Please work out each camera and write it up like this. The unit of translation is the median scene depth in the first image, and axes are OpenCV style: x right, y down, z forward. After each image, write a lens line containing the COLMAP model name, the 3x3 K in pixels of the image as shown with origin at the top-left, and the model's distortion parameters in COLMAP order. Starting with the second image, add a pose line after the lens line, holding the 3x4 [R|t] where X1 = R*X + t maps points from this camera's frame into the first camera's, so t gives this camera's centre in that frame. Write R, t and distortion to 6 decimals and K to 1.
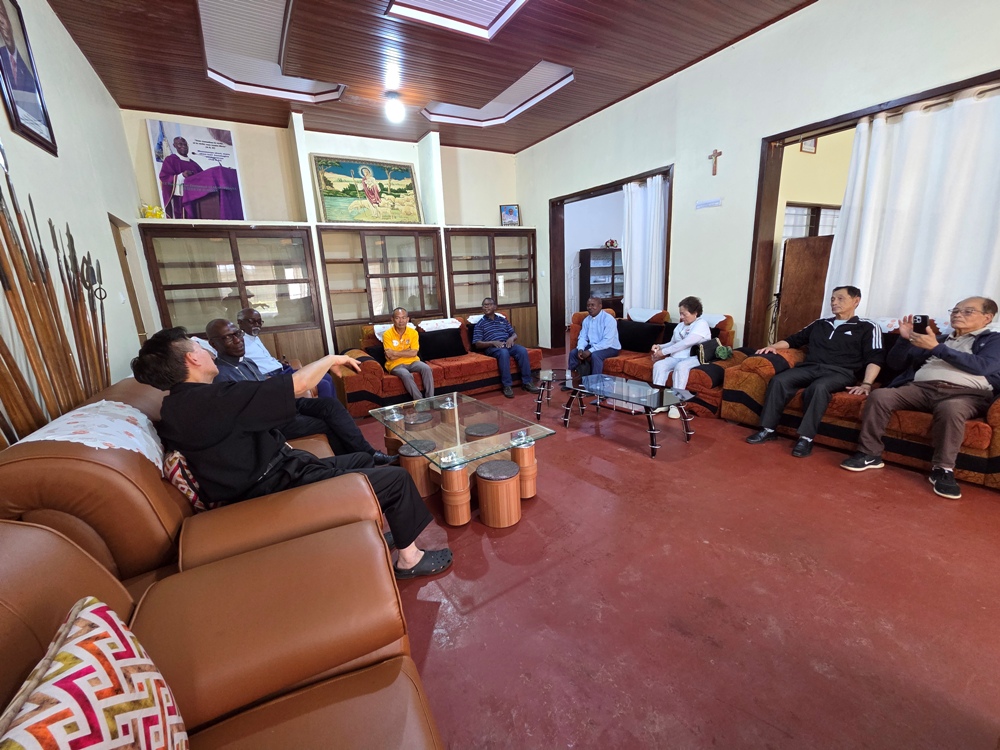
lens RADIAL K [[394.6, 0, 497.7], [0, 394.6, 370.1], [0, 0, 1]] dist [-0.026888, 0.008694]
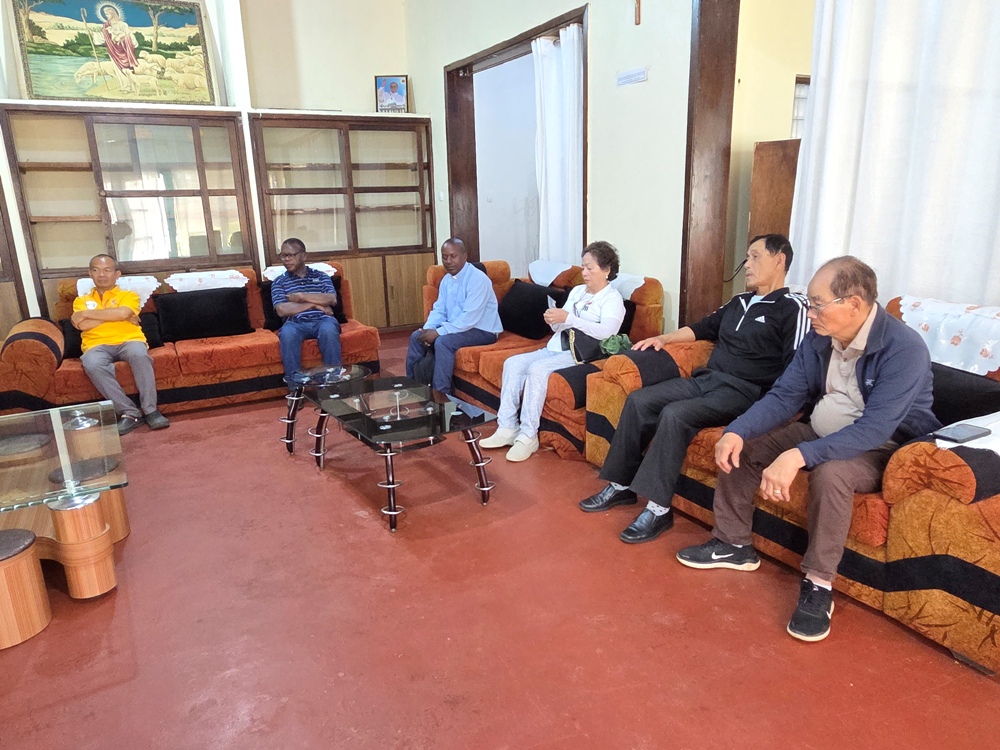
lens RADIAL K [[657.8, 0, 500.0], [0, 657.8, 375.0], [0, 0, 1]] dist [-0.004920, -0.005752]
pose [[0.999128, 0.031546, -0.027341, 0.287644], [-0.030773, 0.999127, 0.028250, -0.015369], [0.028208, -0.027384, 0.999227, 0.033623]]
